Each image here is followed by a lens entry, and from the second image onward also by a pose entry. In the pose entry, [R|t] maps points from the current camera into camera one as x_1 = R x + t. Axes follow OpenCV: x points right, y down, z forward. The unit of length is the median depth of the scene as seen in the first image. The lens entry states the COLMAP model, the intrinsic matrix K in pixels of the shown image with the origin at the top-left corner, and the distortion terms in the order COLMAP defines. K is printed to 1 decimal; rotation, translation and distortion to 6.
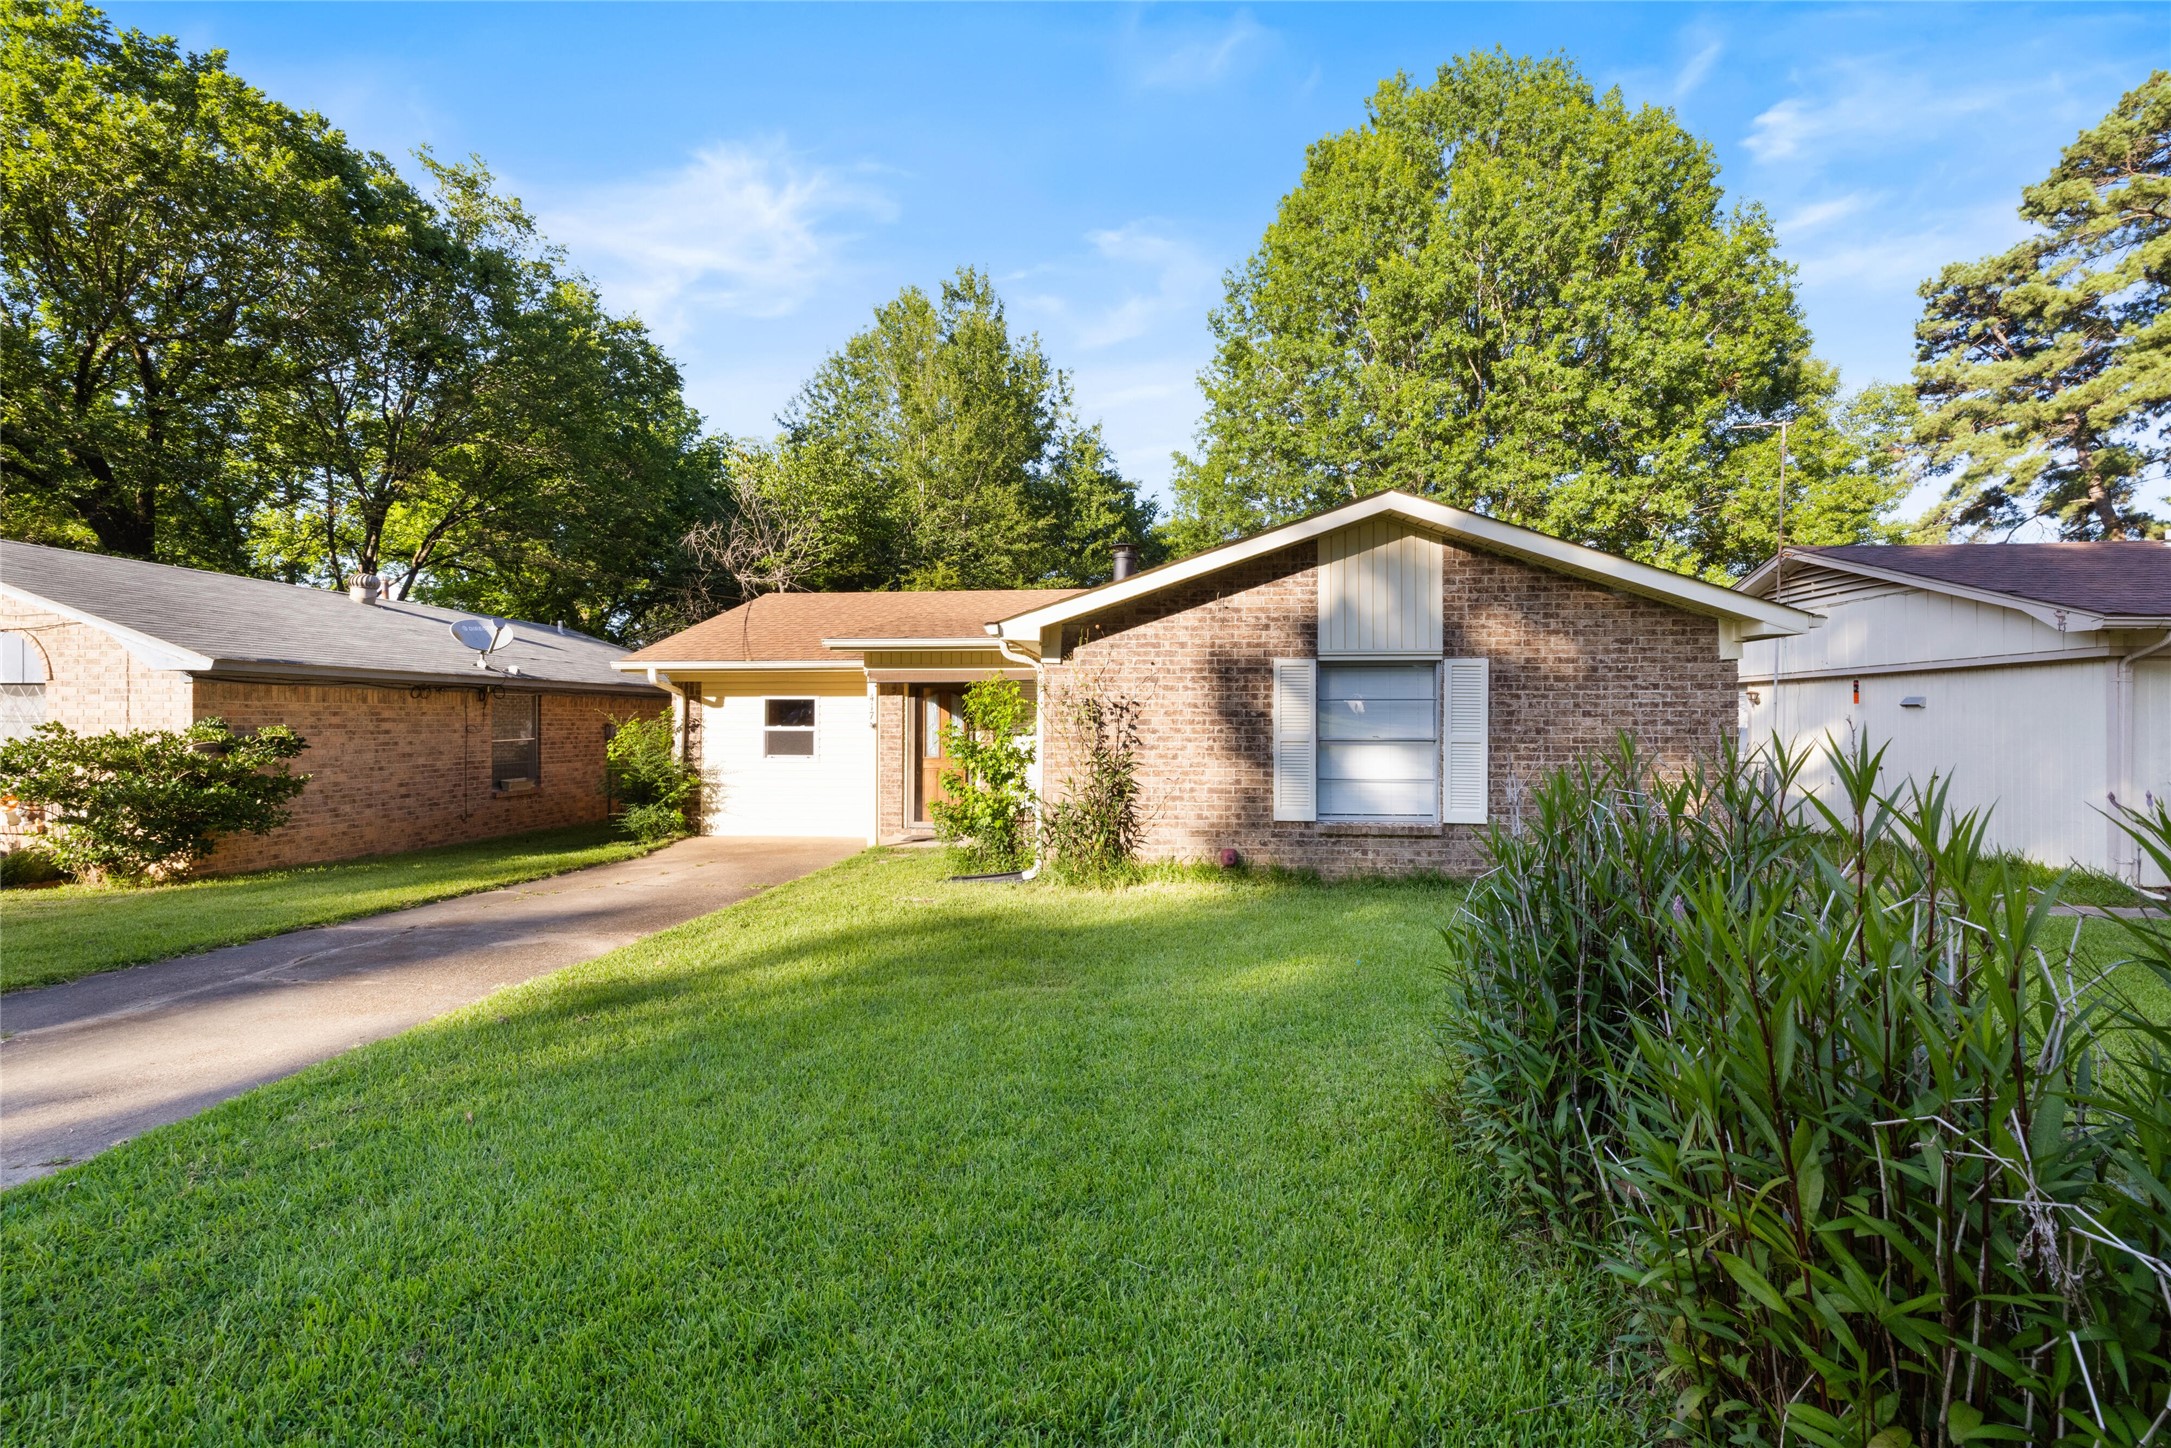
lens RADIAL K [[923.4, 0, 1085.1], [0, 923.4, 729.8], [0, 0, 1]] dist [0.003108, 0.000357]
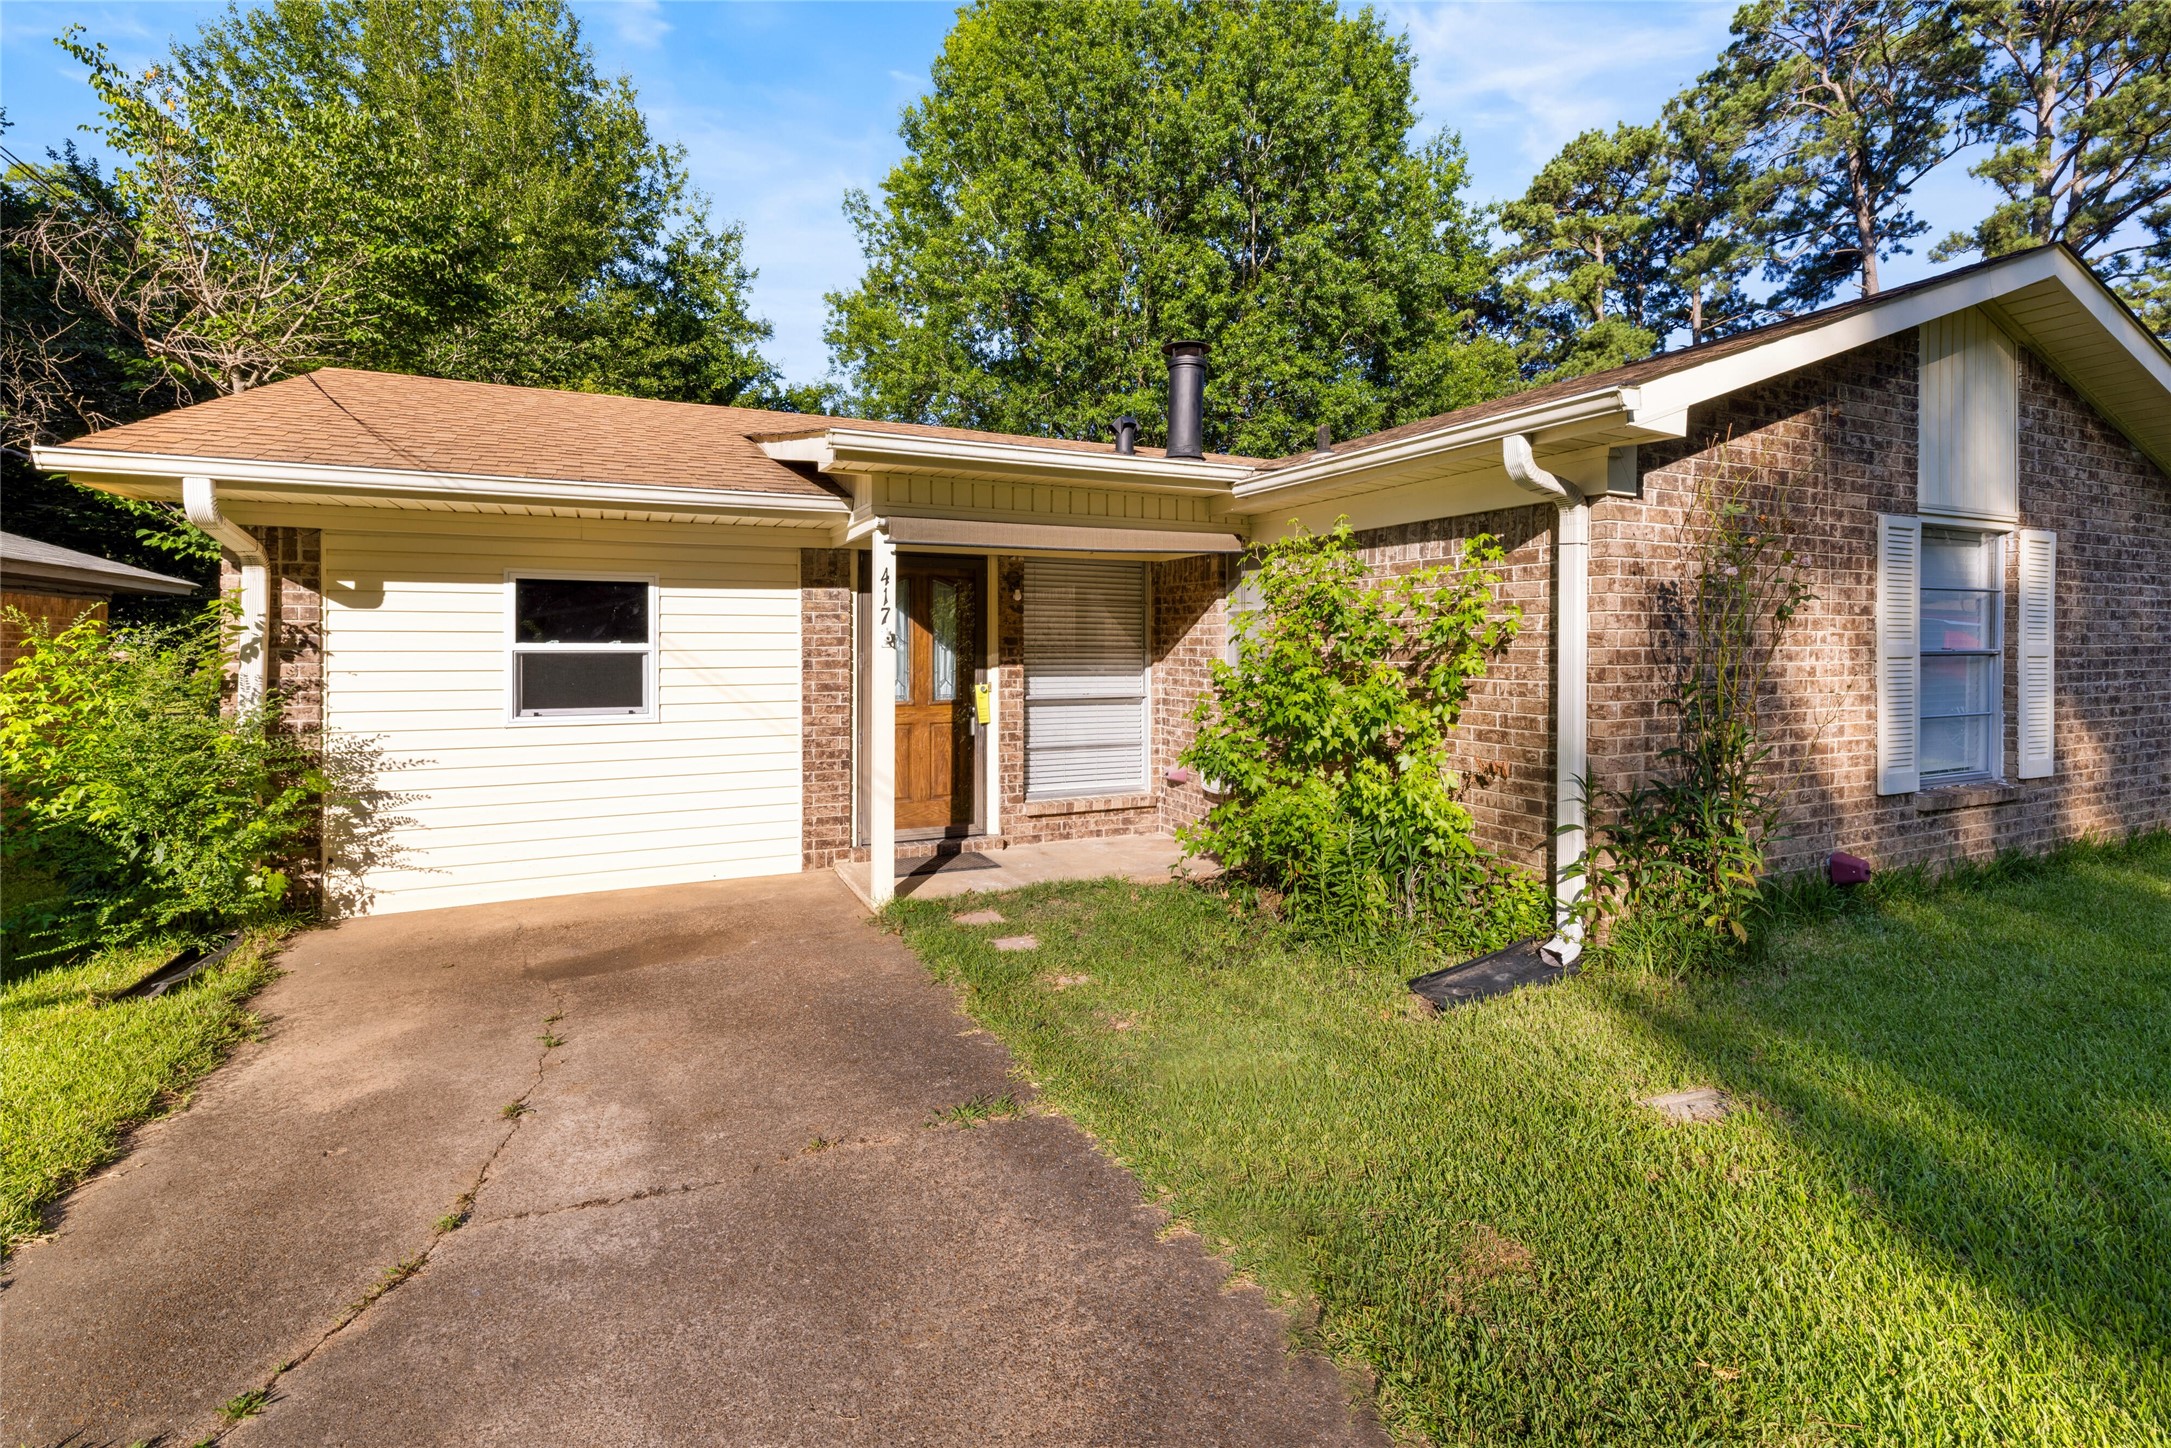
lens RADIAL K [[996.7, 0, 1101.5], [0, 996.7, 657.0], [0, 0, 1]] dist [0.012212, -0.002600]
pose [[0.859493, -0.008587, 0.511075, -0.349047], [0.009674, 0.999953, 0.000532, 0.004665], [-0.511056, 0.004487, 0.859536, 0.465543]]
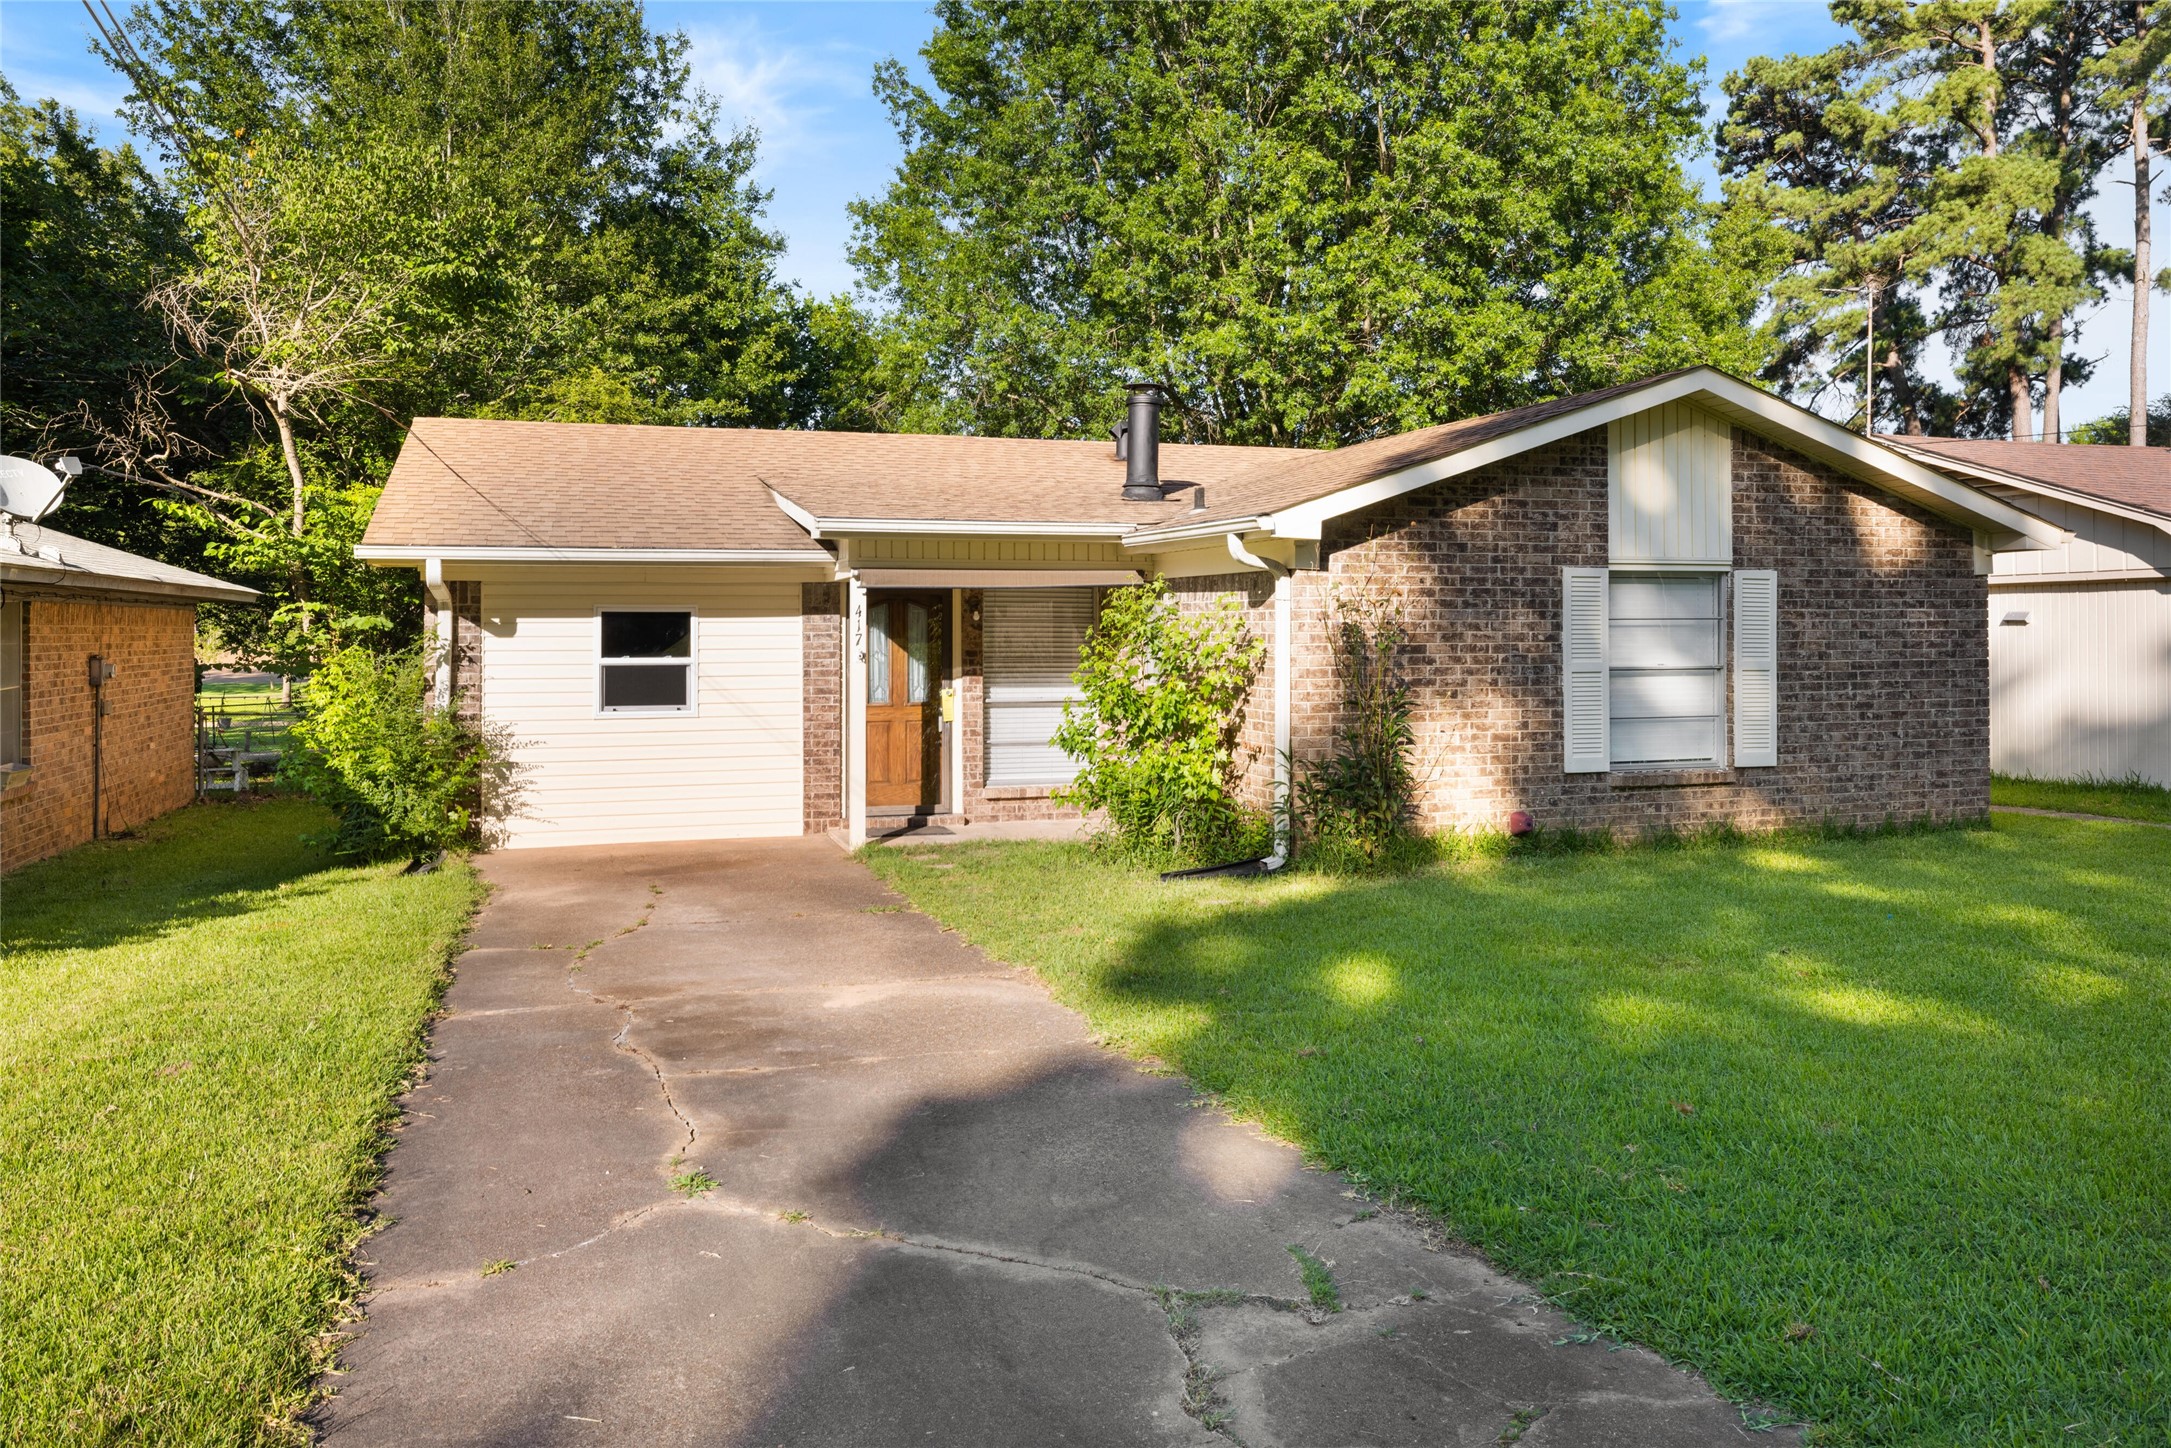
lens RADIAL K [[1580.7, 0, 1104.1], [0, 1580.7, 643.7], [0, 0, 1]] dist [-0.002016, 0.007796]
pose [[0.915397, -0.007851, 0.402475, -0.456828], [0.009347, 0.999955, -0.001753, -0.008582], [-0.402443, 0.005366, 0.915429, -0.049497]]
